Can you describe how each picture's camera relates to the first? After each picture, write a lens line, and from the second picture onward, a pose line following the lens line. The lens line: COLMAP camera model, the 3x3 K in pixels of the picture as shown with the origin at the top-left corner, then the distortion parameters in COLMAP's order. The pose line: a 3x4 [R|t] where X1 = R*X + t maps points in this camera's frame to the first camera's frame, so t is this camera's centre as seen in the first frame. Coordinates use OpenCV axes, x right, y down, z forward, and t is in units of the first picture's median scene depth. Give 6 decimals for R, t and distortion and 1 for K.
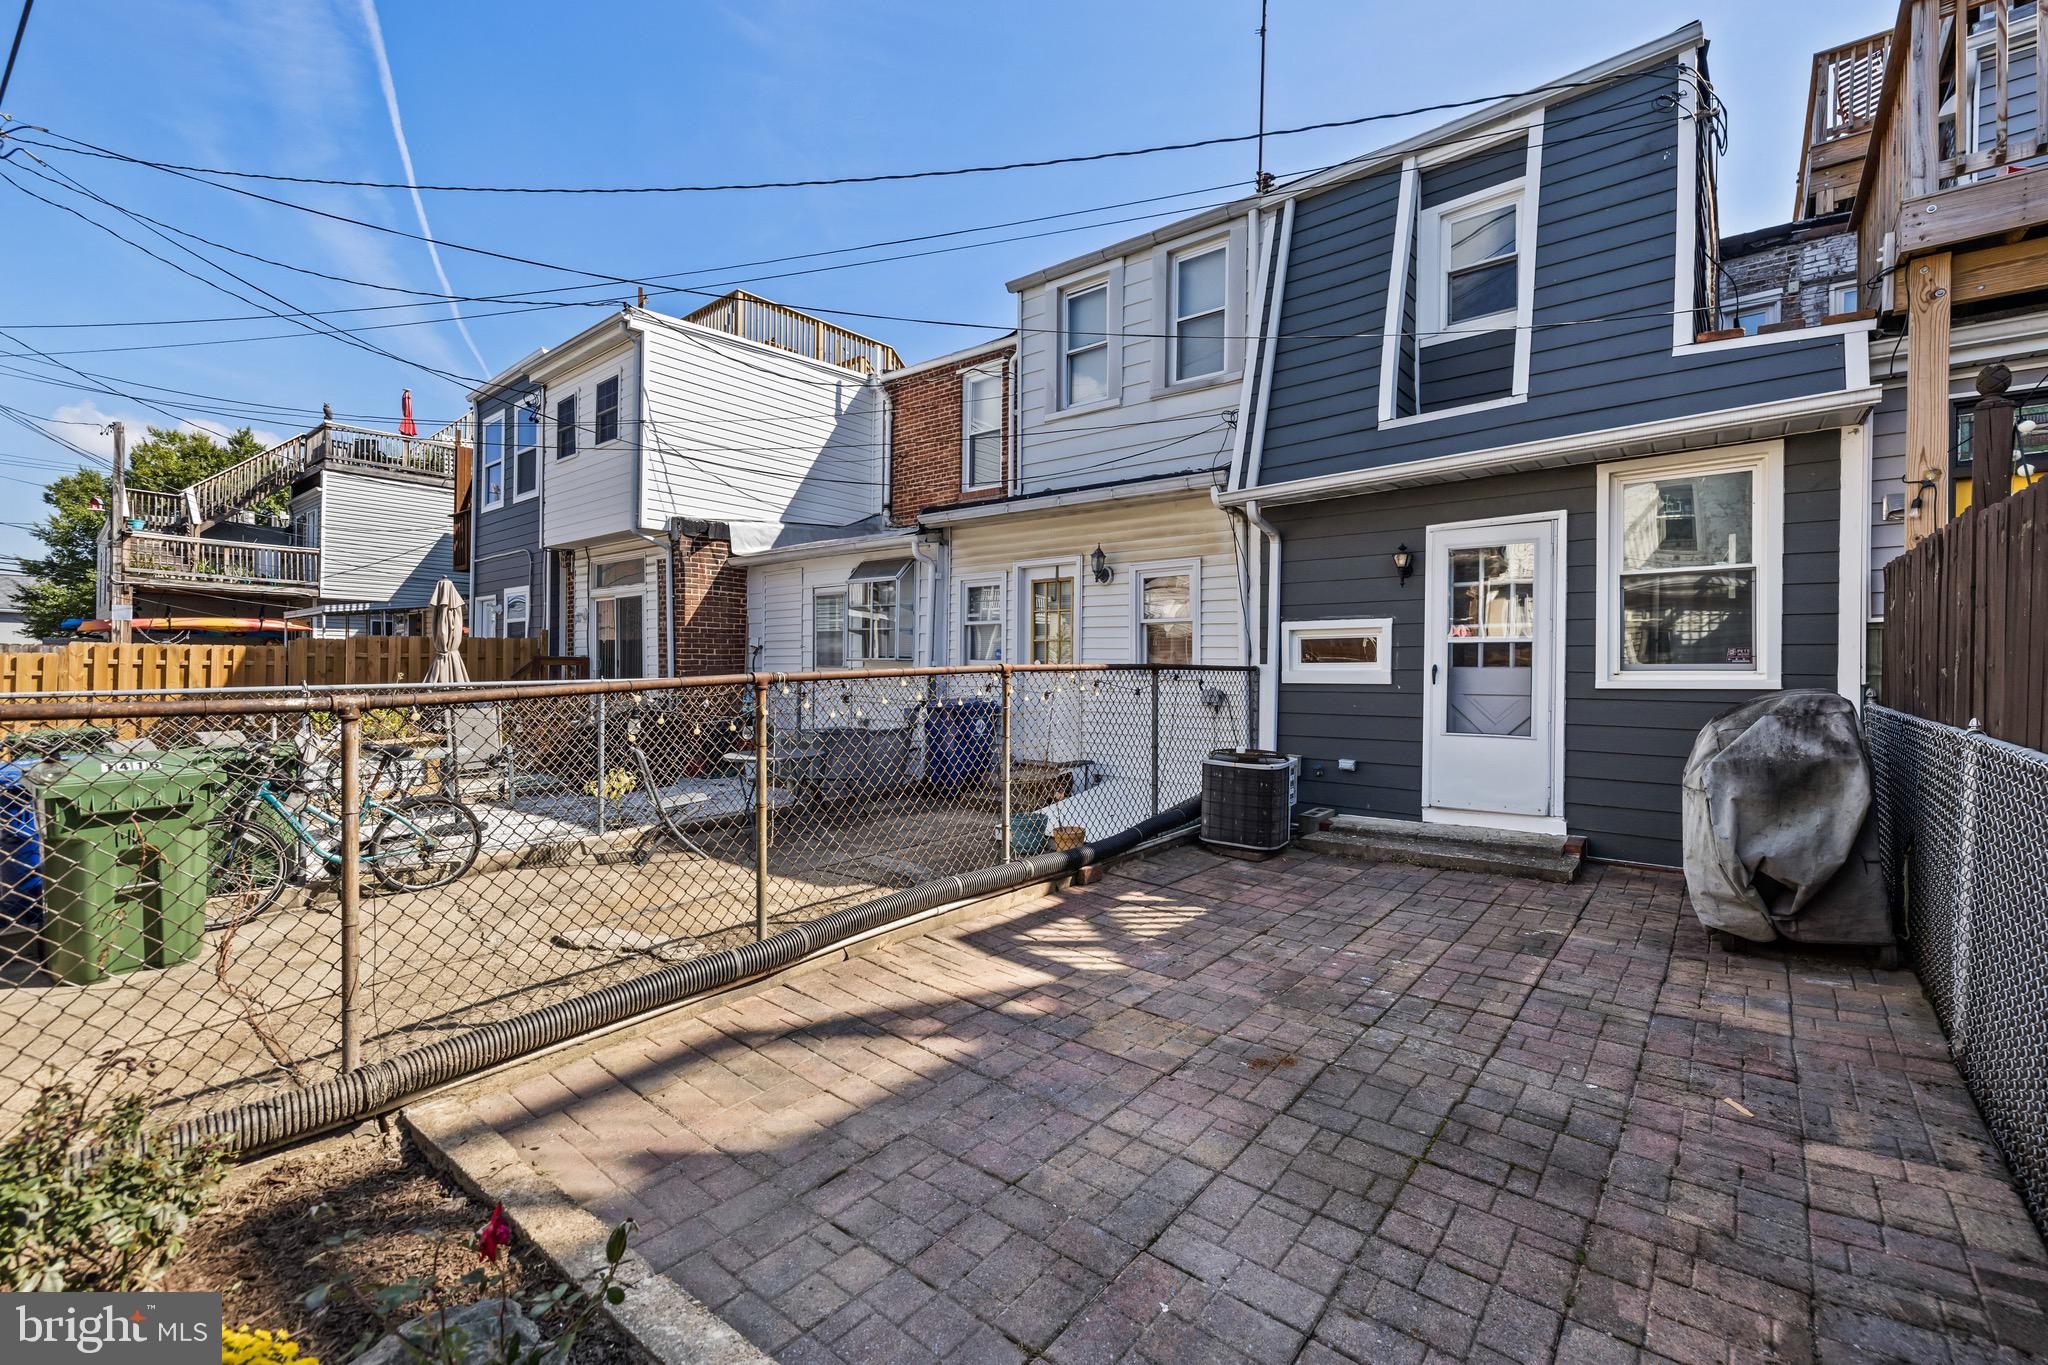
lens RADIAL K [[873.7, 0, 1026.5], [0, 873.7, 677.3], [0, 0, 1]] dist [0.002511, 0.000520]
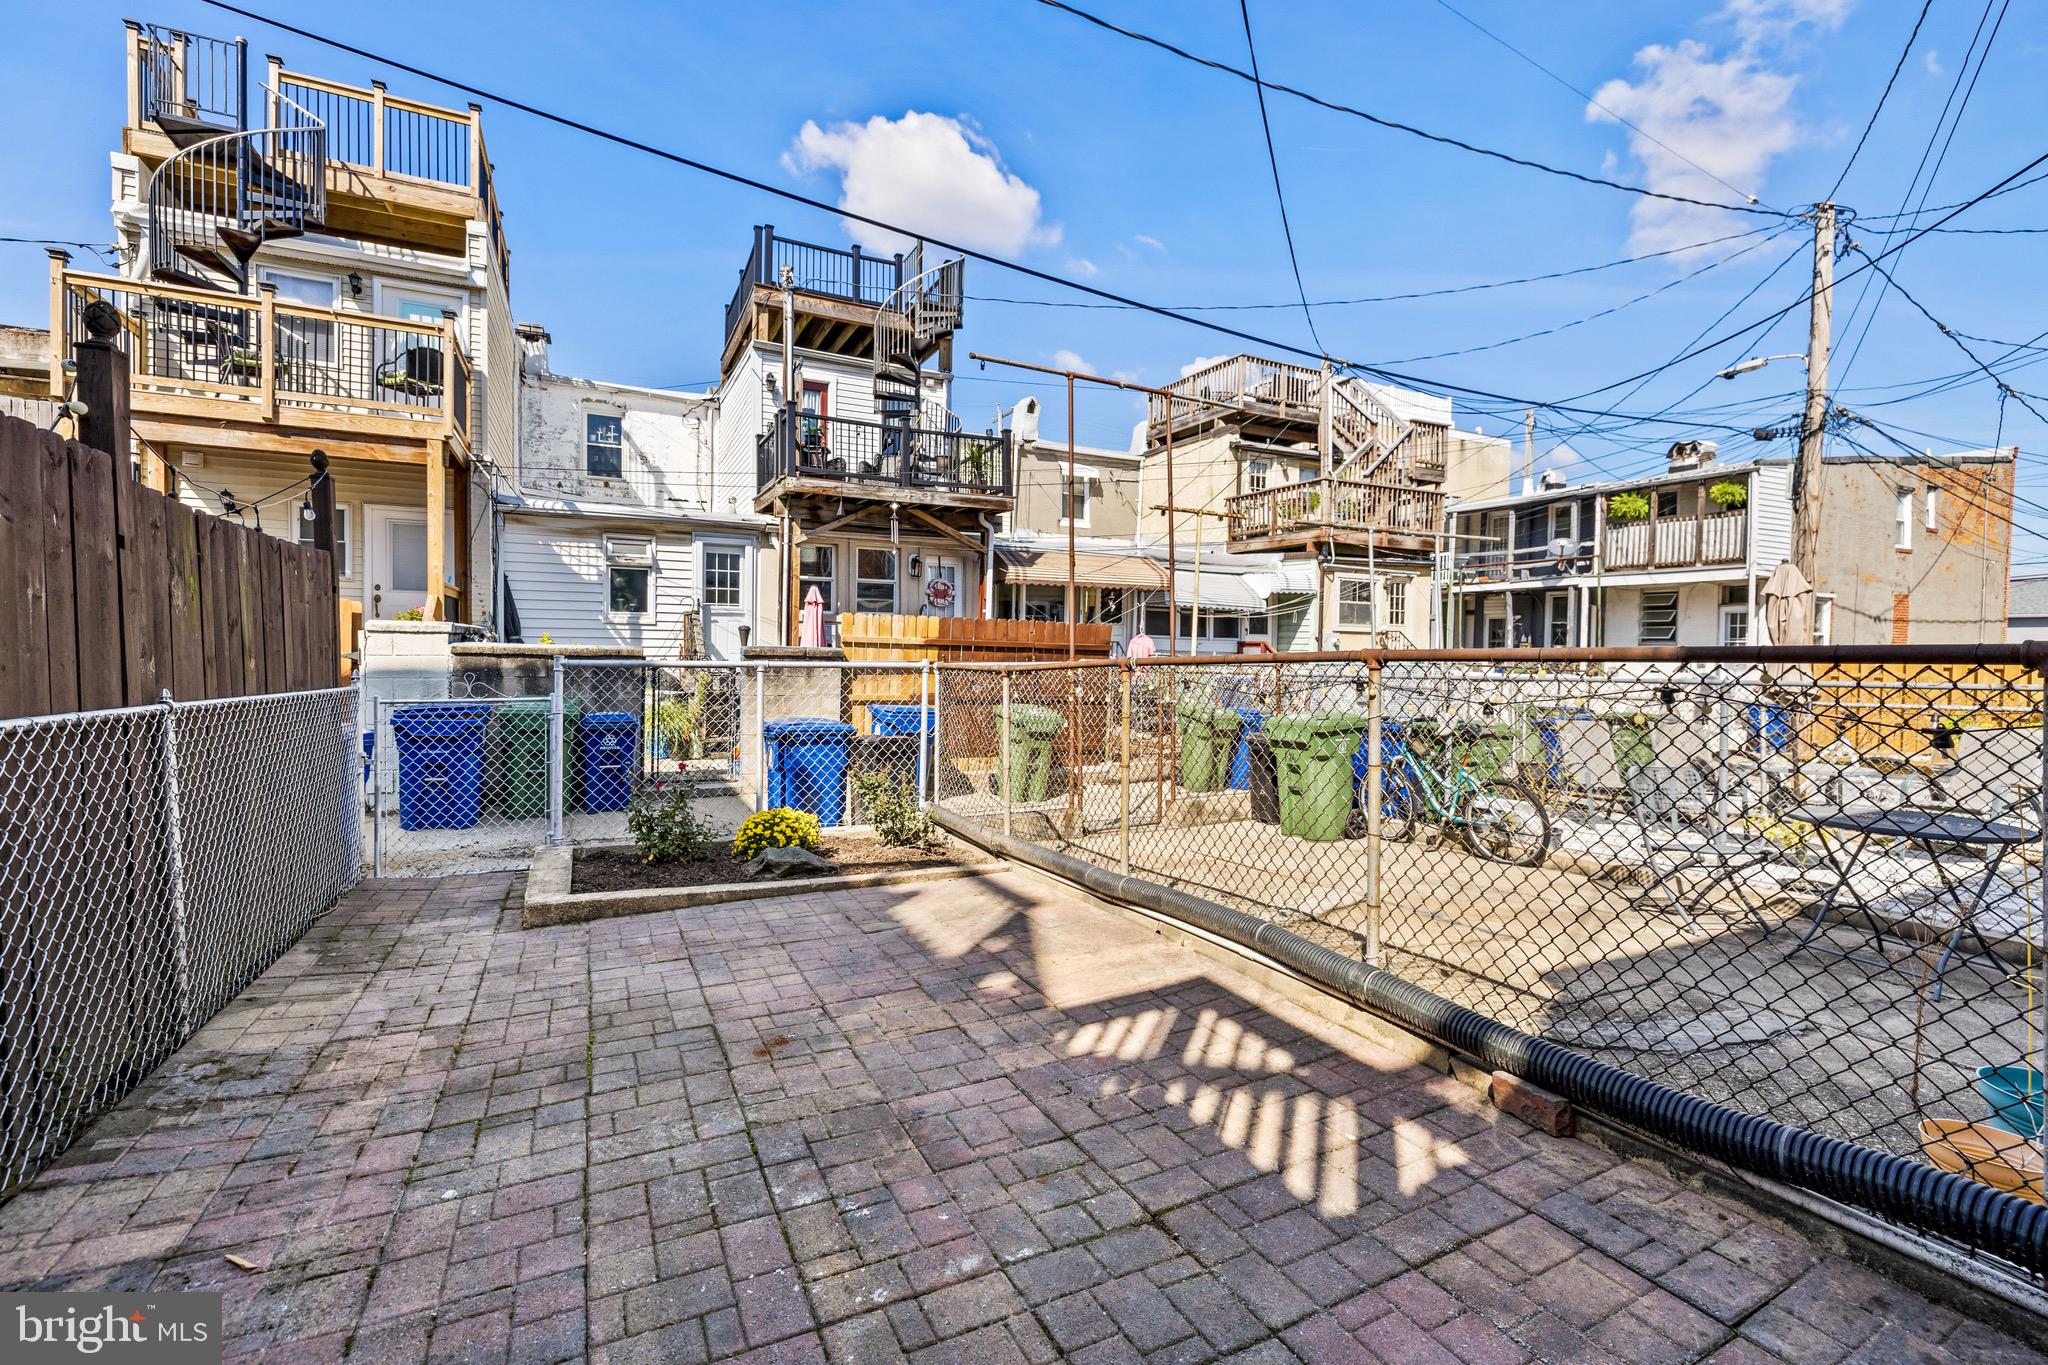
lens RADIAL K [[873.7, 0, 1017.9], [0, 873.7, 677.9], [0, 0, 1]] dist [0.002511, 0.000520]
pose [[-0.409176, 0.014216, -0.912345, 0.841816], [-0.027168, 0.999246, 0.027754, -0.009498], [0.912051, 0.036143, -0.408481, 1.297597]]
